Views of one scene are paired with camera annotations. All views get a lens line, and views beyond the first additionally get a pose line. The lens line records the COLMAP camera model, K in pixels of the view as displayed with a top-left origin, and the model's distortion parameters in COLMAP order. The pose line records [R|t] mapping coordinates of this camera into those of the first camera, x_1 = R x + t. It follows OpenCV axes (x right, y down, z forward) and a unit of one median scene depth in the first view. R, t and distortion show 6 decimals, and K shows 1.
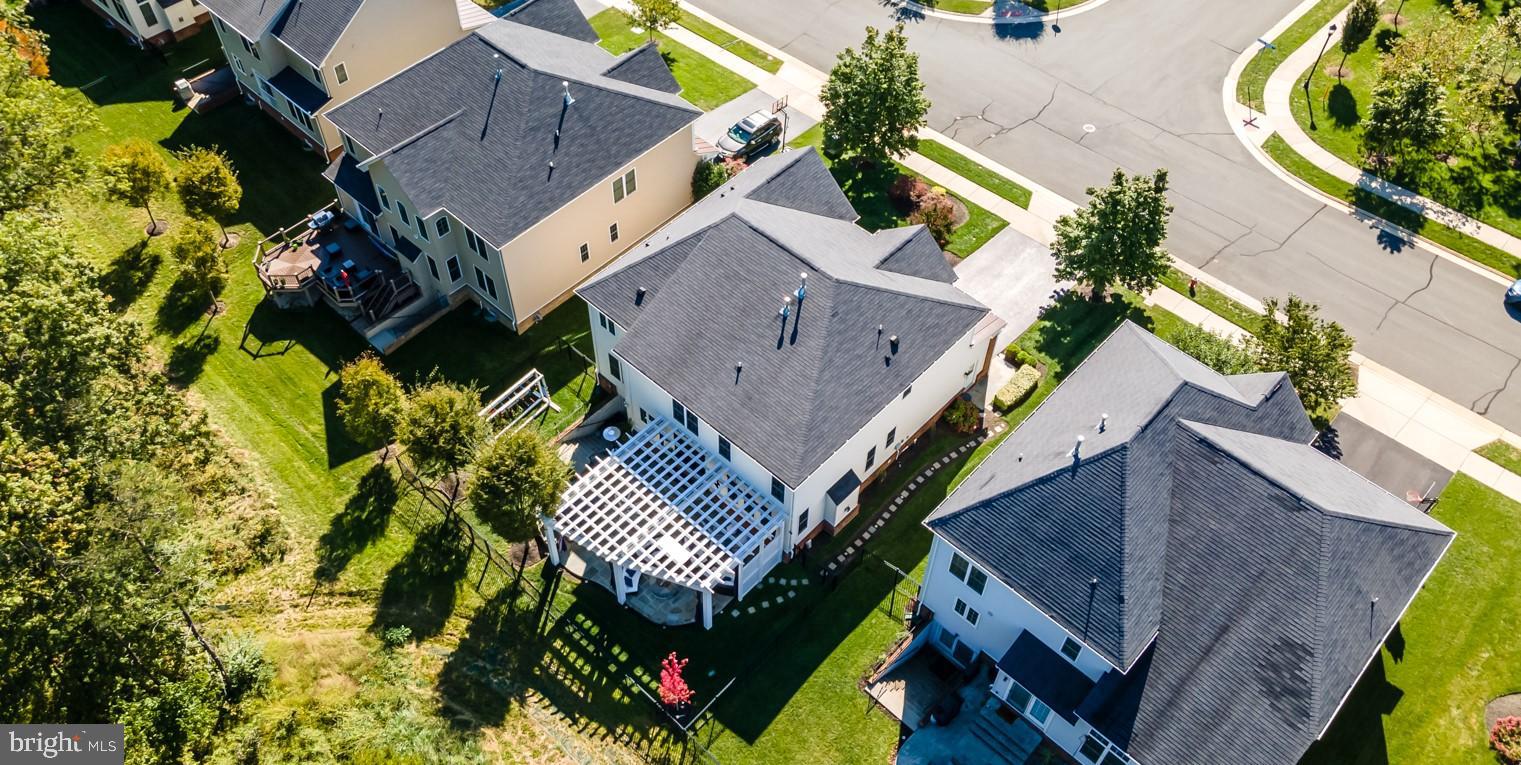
lens RADIAL K [[1065.6, 0, 760.5], [0, 1065.6, 382.5], [0, 0, 1]] dist [0.002900, 0.001157]
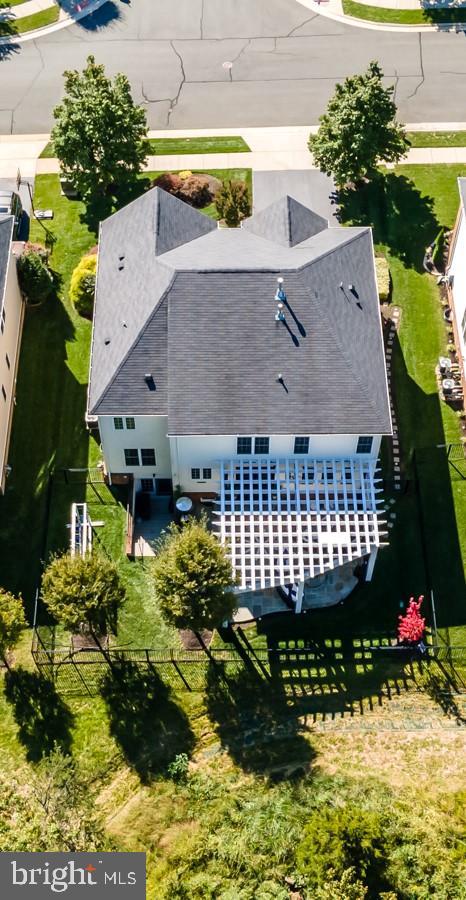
lens RADIAL K [[996.1, 0, 233.0], [0, 996.1, 450.0], [0, 0, 1]] dist [0.066153, -0.224598]
pose [[0.736266, -0.584714, 0.340622, -0.455078], [0.545271, 0.810727, 0.213076, -0.203191], [-0.400740, 0.028850, 0.915738, 0.049251]]
